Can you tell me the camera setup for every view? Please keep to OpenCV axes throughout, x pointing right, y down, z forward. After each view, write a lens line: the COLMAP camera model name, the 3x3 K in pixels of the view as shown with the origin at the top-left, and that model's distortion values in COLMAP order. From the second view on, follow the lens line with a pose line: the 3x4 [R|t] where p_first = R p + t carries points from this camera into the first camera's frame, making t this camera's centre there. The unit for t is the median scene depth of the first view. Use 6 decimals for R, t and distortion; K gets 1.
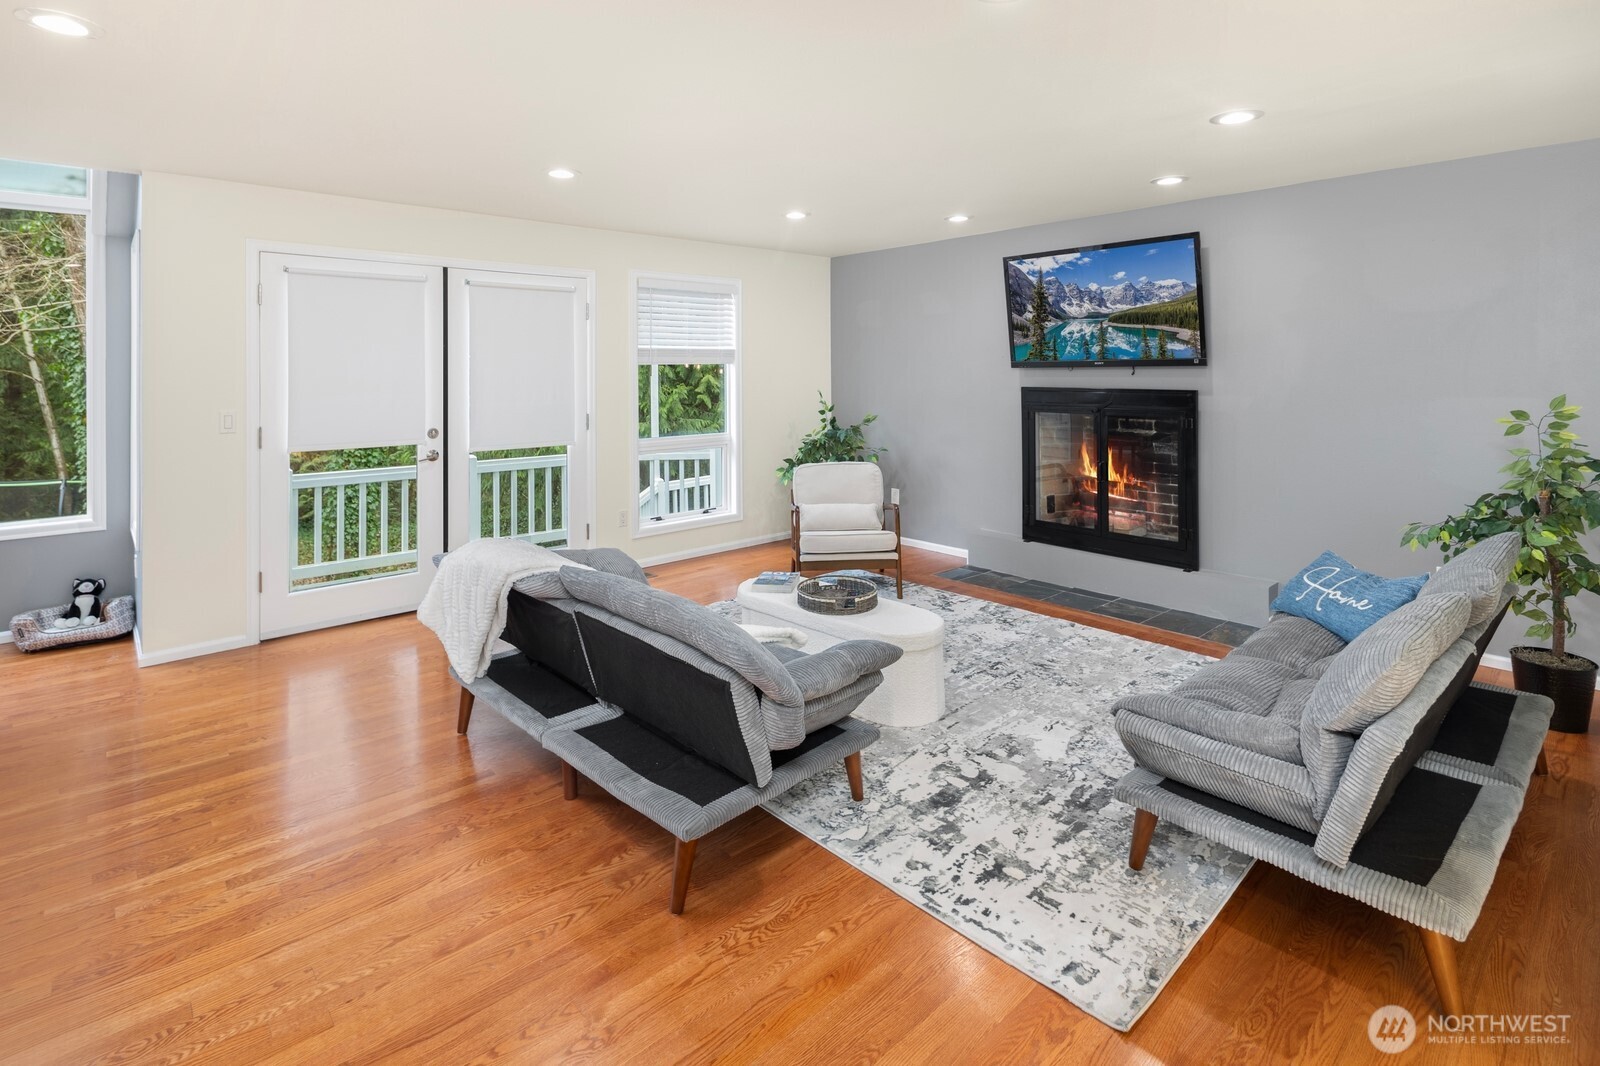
lens RADIAL K [[798.1, 0, 779.1], [0, 798.1, 356.1], [0, 0, 1]] dist [-0.002051, -0.000532]
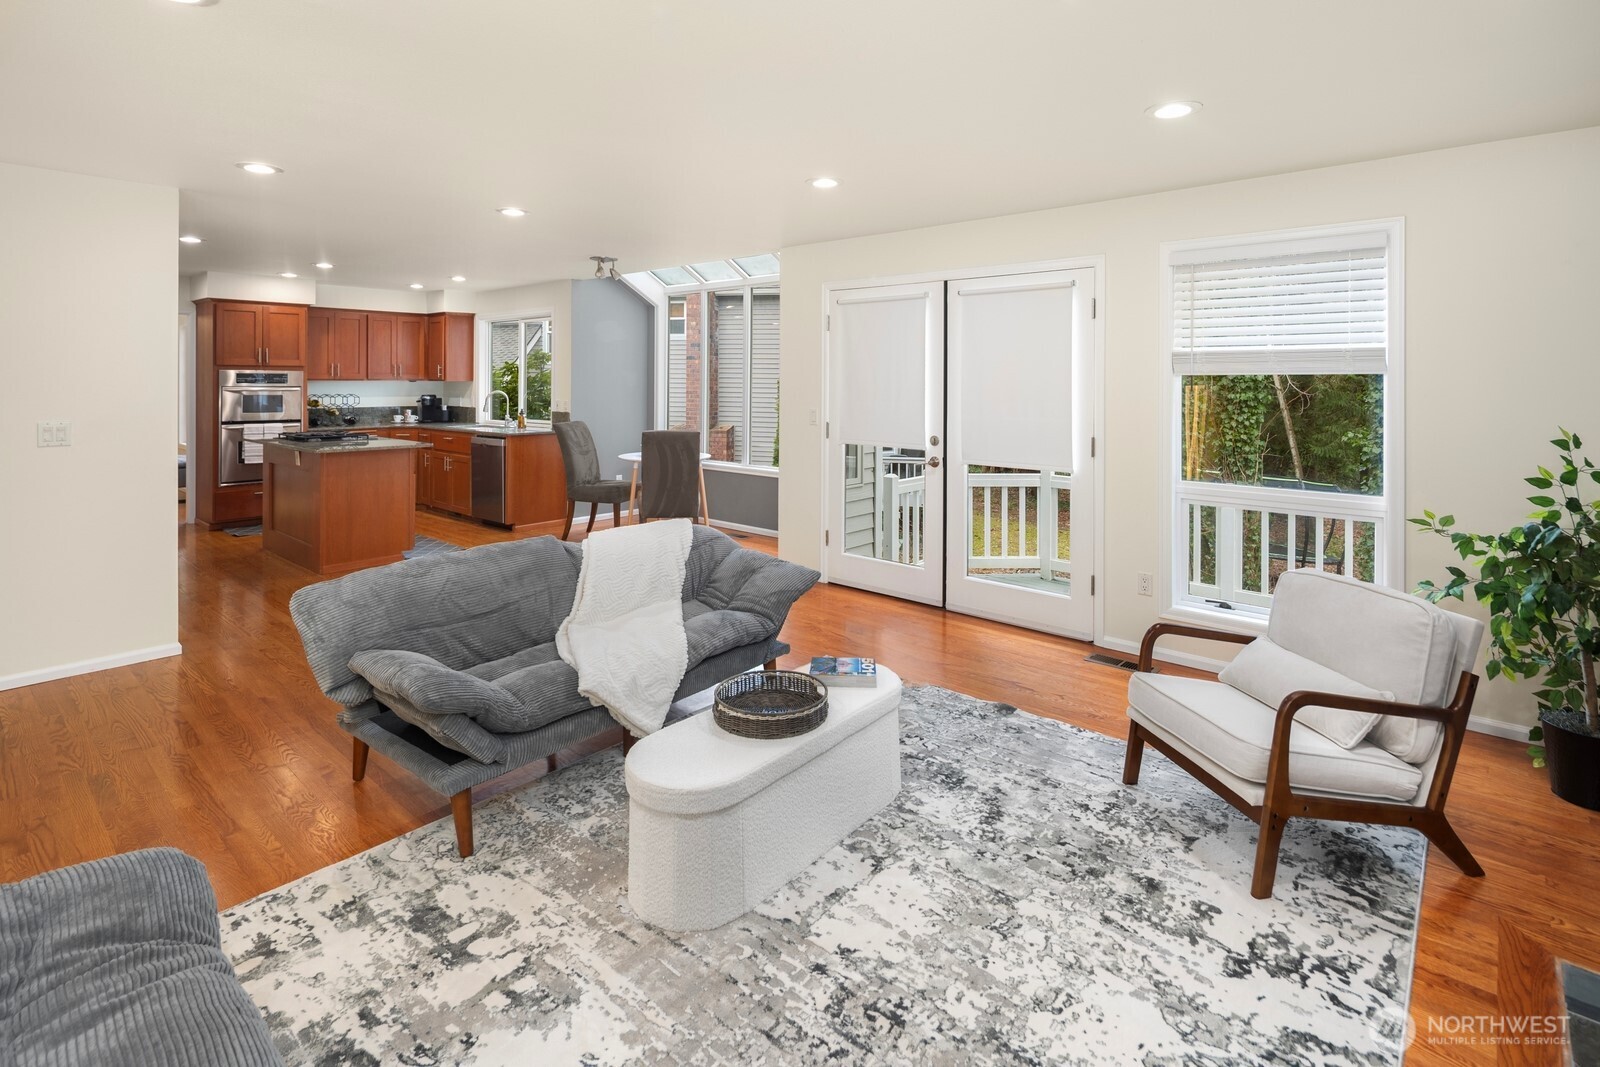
lens RADIAL K [[782.3, 0, 801.5], [0, 782.3, 381.3], [0, 0, 1]] dist [0.000439, -0.000579]
pose [[0.120923, 0.010209, -0.992609, 0.523546], [0.009694, 0.999887, 0.011465, 0.004990], [0.992615, -0.011009, 0.120811, 0.653057]]
